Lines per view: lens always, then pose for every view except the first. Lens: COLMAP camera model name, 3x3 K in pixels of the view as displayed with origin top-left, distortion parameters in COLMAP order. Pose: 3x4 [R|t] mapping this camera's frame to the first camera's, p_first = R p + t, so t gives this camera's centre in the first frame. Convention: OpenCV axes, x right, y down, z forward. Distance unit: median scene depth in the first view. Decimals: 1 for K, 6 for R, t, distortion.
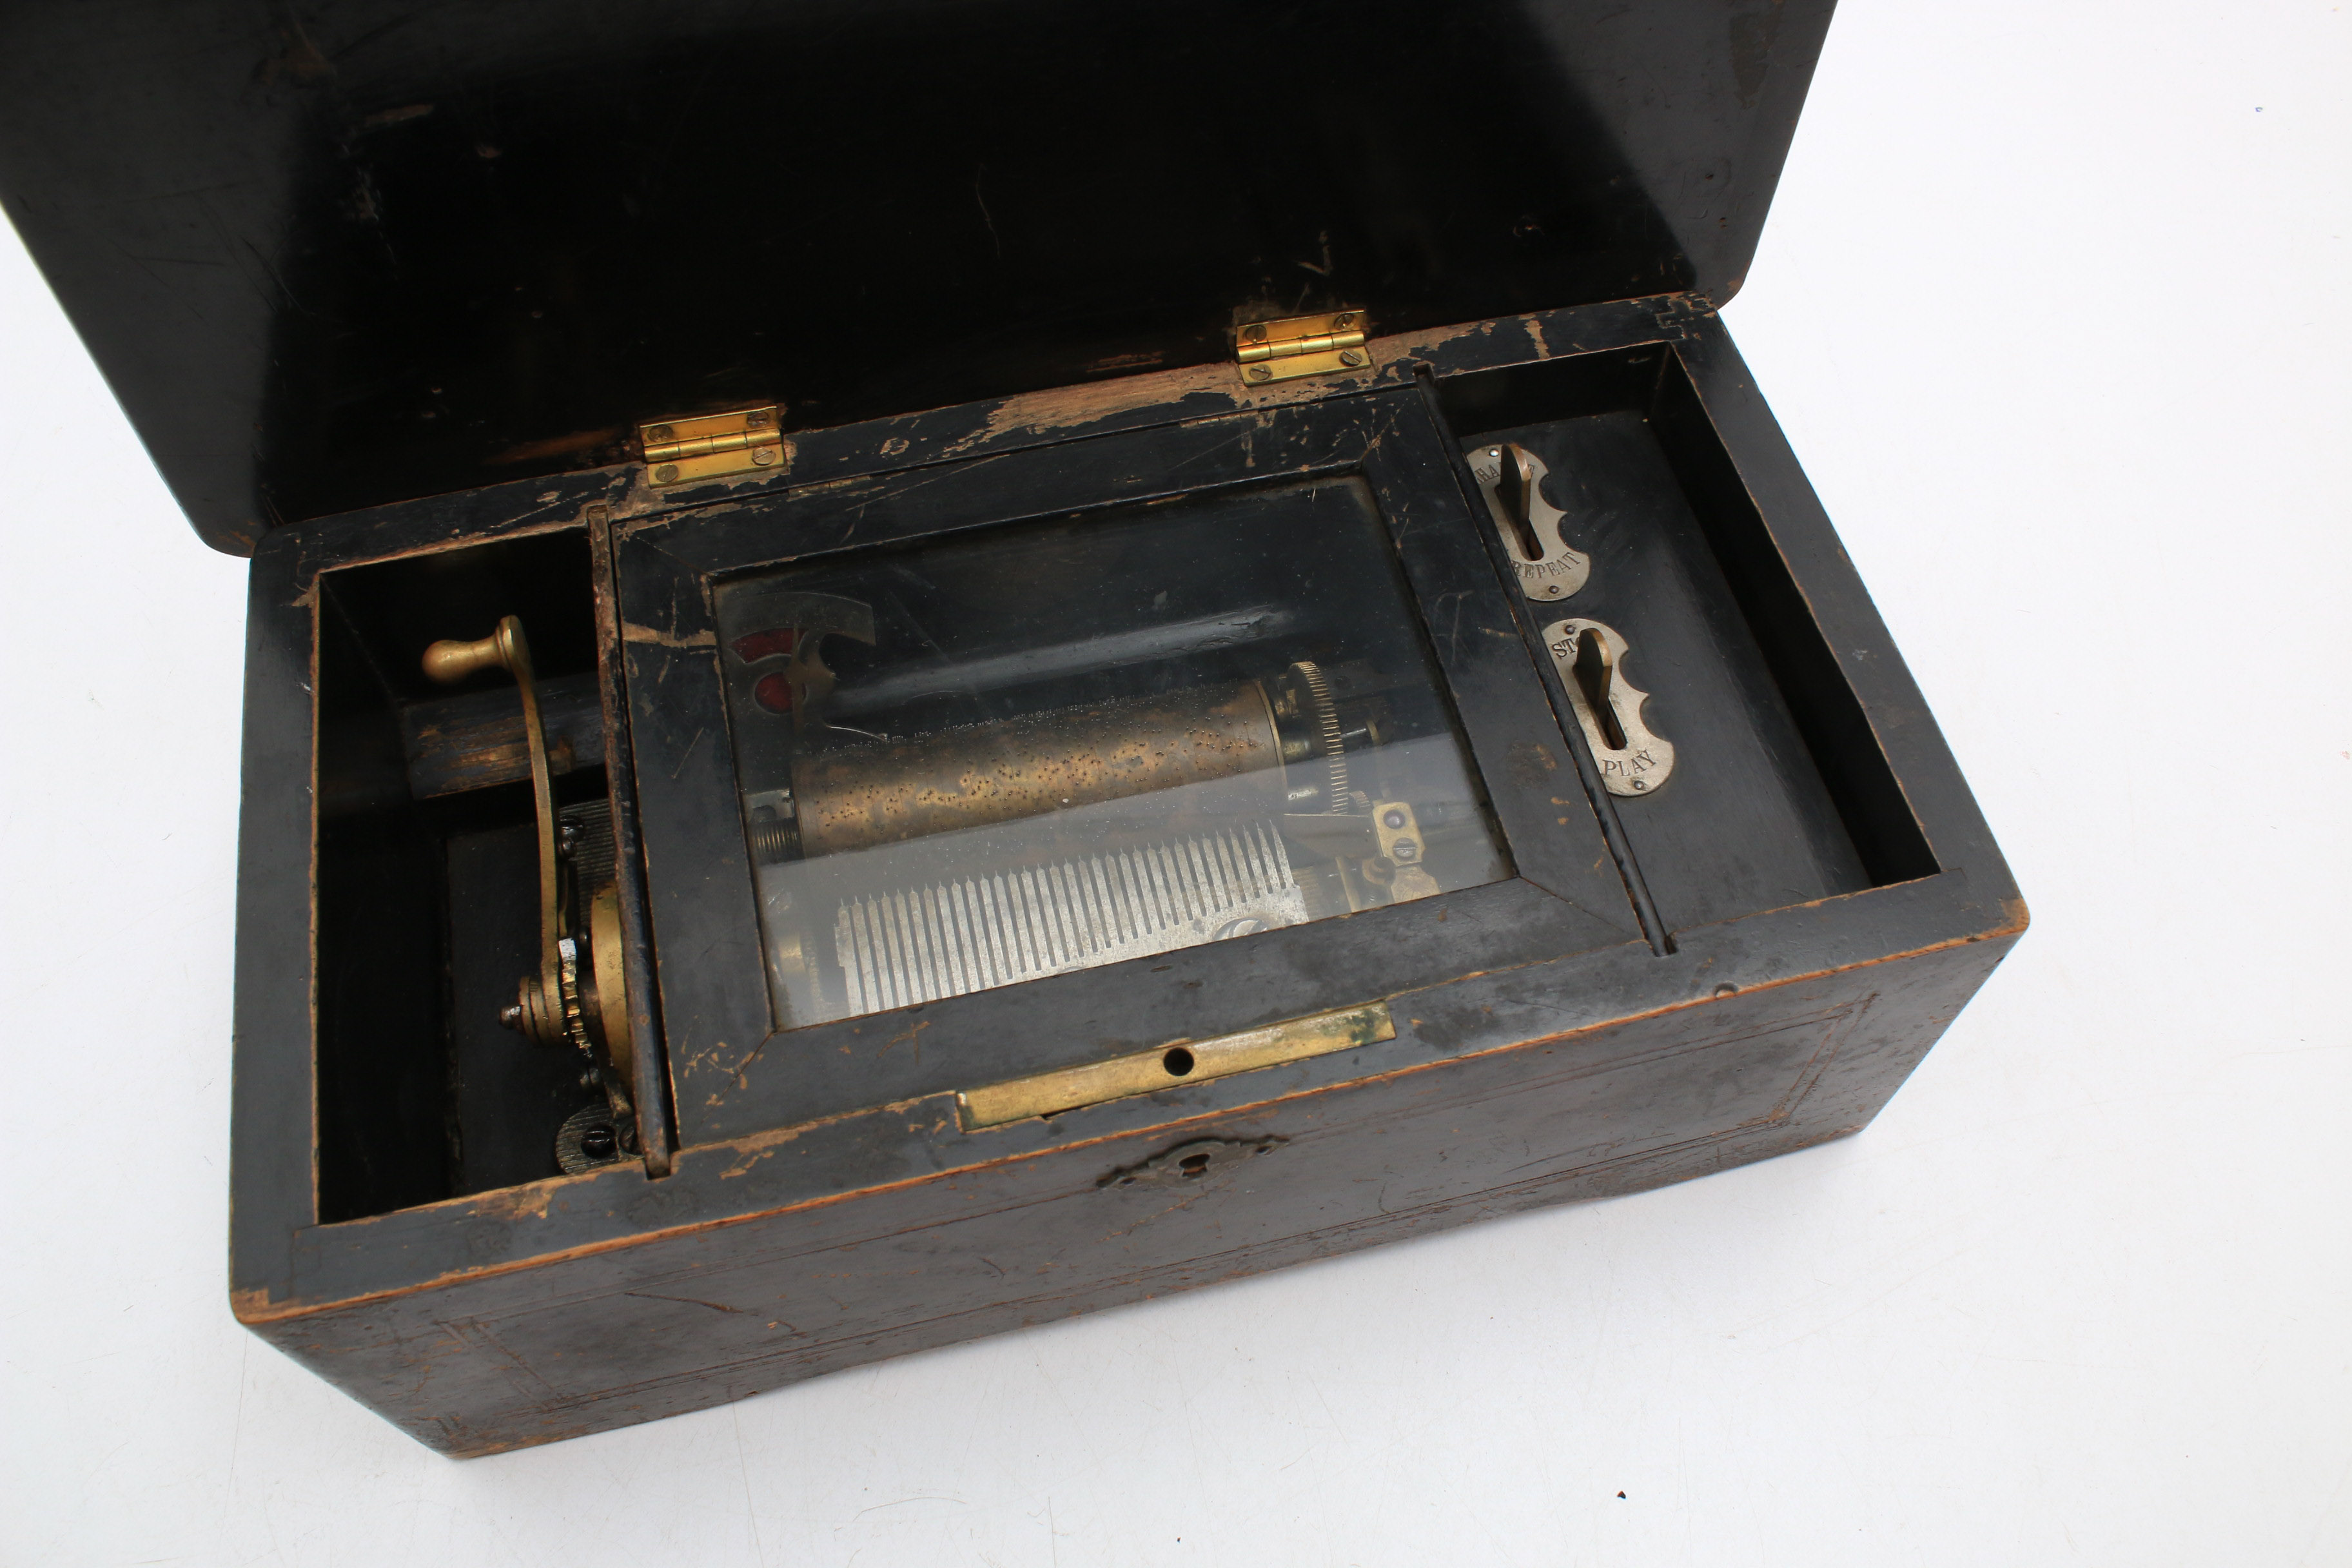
lens RADIAL K [[1856.5, 0, 1176.0], [0, 1856.5, 784.0], [0, 0, 1]] dist [-0.171976, 0.117057]
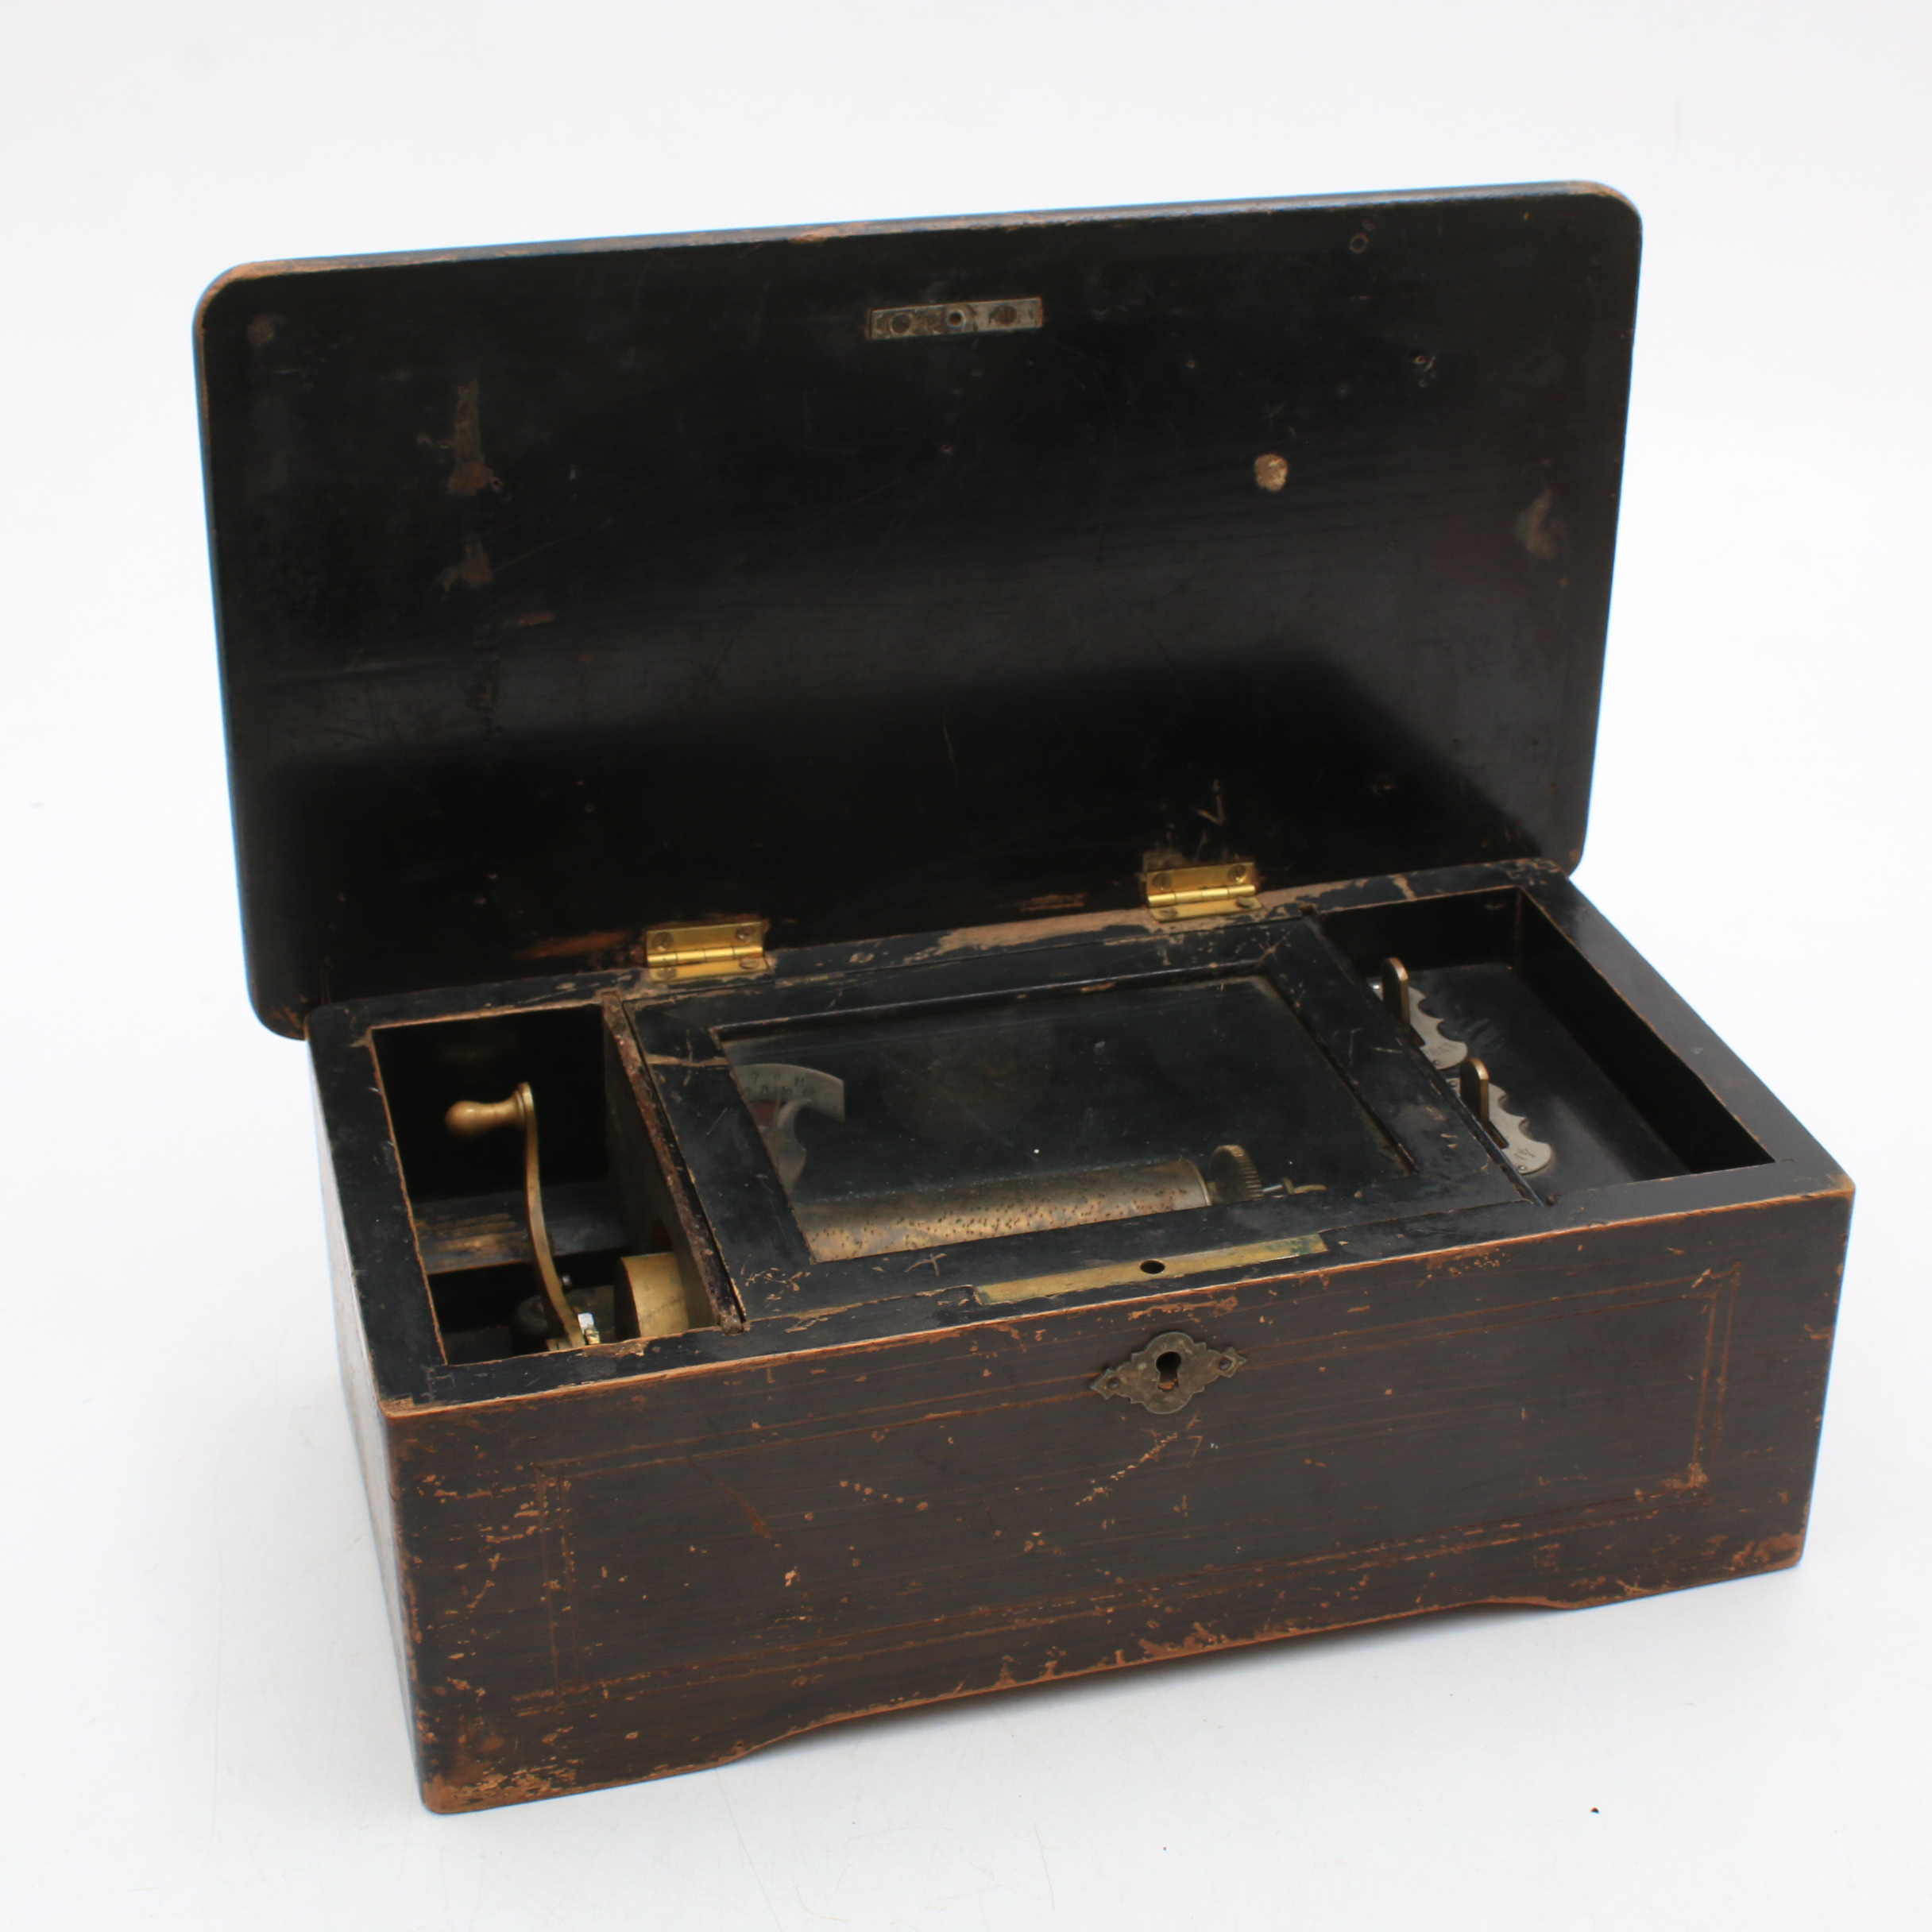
lens RADIAL K [[3154.6, 0, 966.0], [0, 3154.6, 966.0], [0, 0, 1]] dist [-0.162208, 0.018377]
pose [[0.999405, -0.023228, 0.025498, -0.140145], [0.032815, 0.868007, -0.495467, 0.827807], [-0.010624, 0.496009, 0.868253, -0.747206]]
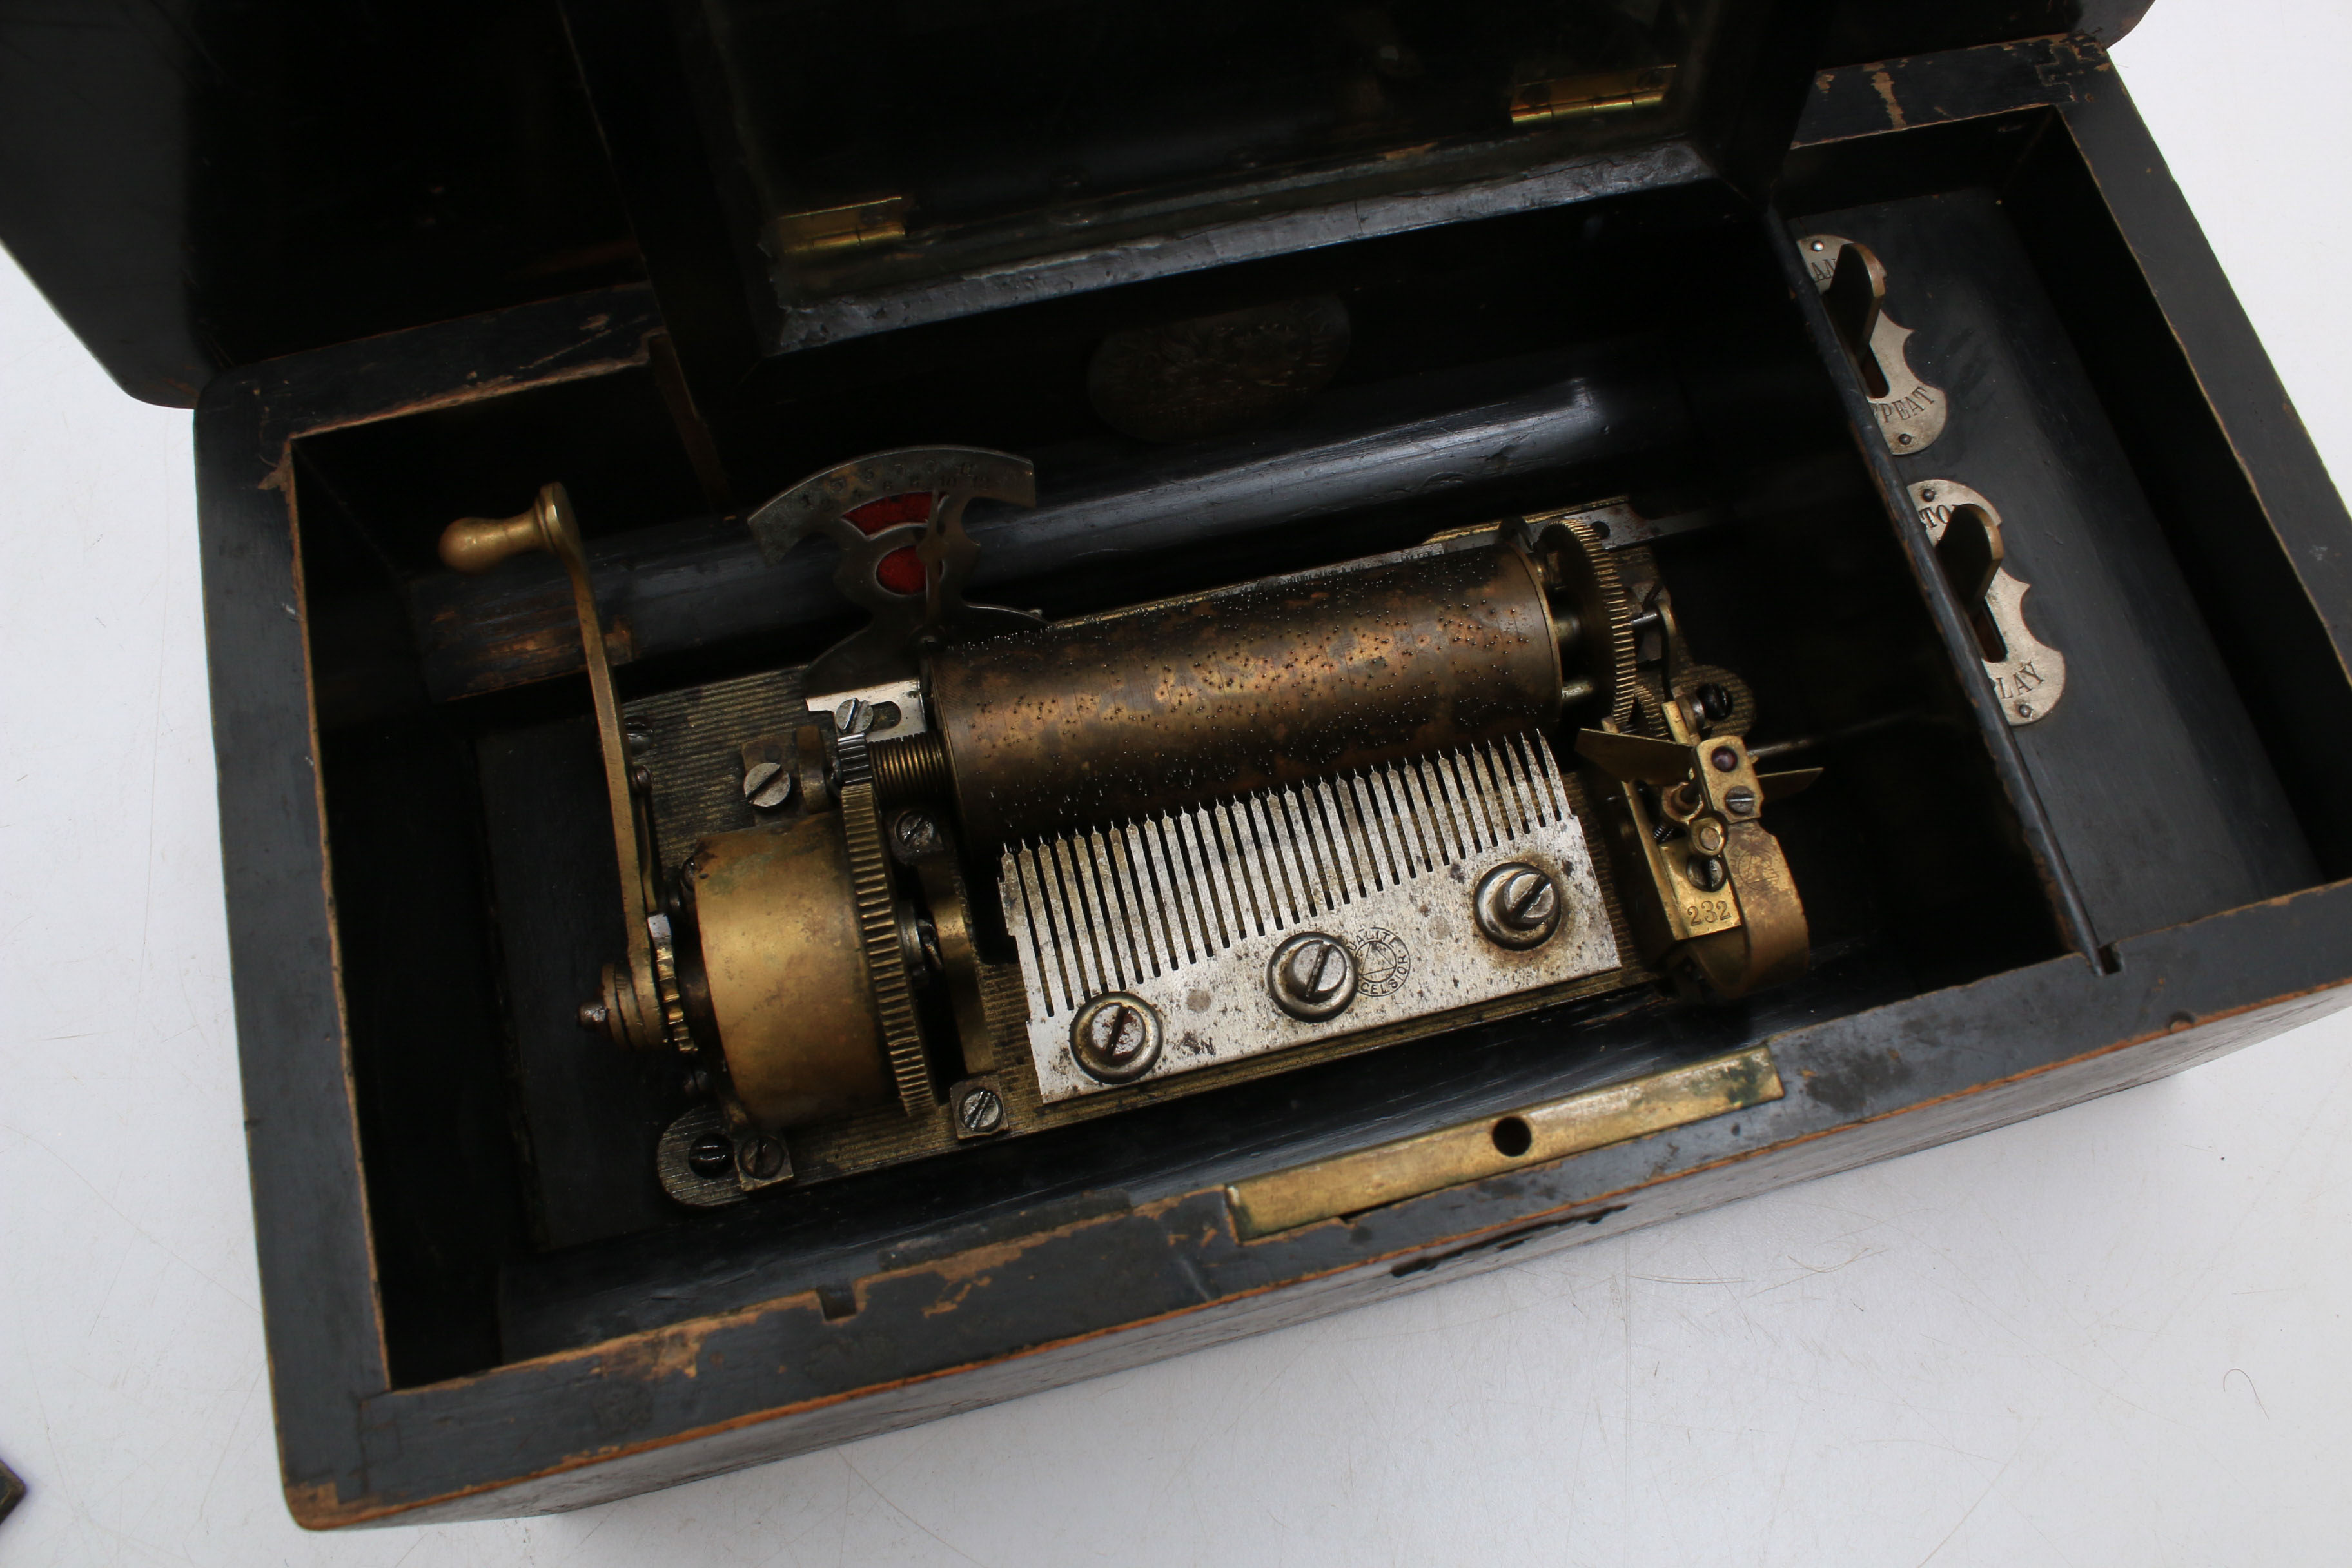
lens RADIAL K [[1856.5, 0, 1176.0], [0, 1856.5, 784.0], [0, 0, 1]] dist [-0.171976, 0.117057]
pose [[0.999742, -0.006772, 0.021684, -0.126172], [0.002301, 0.979814, 0.199896, -0.119861], [-0.022600, -0.199795, 0.979577, 0.235872]]
